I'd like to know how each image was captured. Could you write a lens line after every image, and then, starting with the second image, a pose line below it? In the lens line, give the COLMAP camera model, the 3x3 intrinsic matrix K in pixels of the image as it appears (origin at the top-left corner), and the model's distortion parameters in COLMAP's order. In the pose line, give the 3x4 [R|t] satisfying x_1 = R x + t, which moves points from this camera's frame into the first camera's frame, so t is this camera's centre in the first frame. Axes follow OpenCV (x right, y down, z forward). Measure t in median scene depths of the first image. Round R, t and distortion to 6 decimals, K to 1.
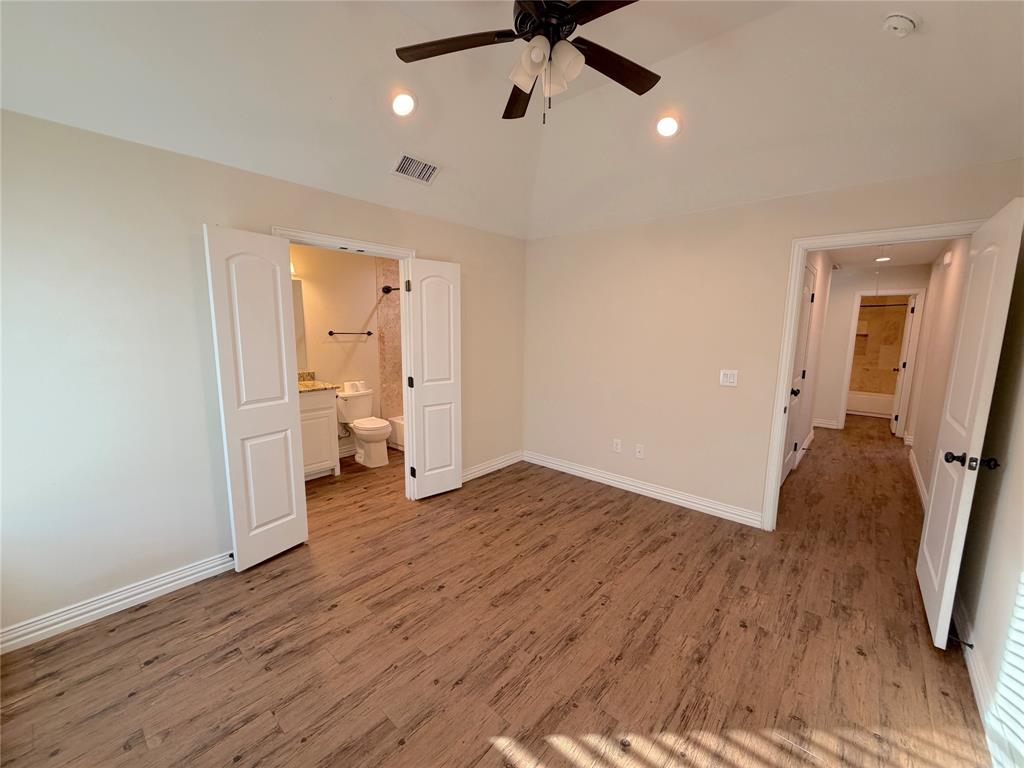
lens RADIAL K [[407.0, 0, 510.3], [0, 407.0, 383.9], [0, 0, 1]] dist [-0.000221, 0.000070]
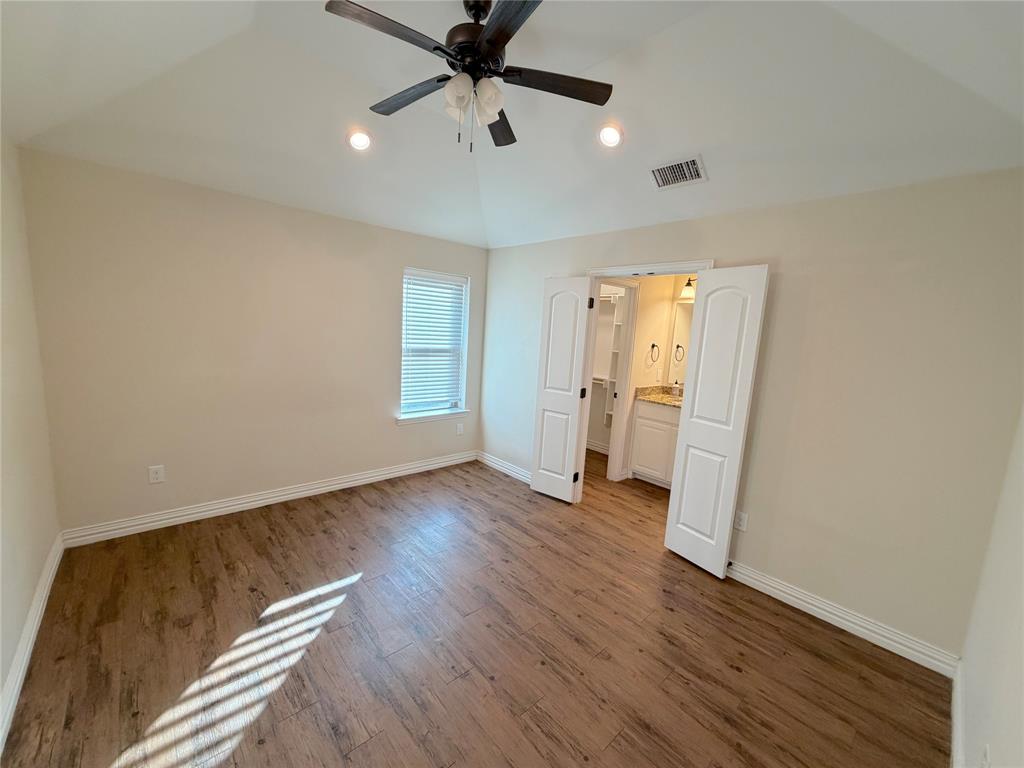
lens RADIAL K [[407.0, 0, 510.3], [0, 407.0, 383.9], [0, 0, 1]] dist [-0.000221, 0.000070]
pose [[-0.113119, 0.122898, -0.985951, 0.796173], [-0.202116, 0.968726, 0.143940, -0.141946], [0.972807, 0.215559, -0.084741, 0.865924]]
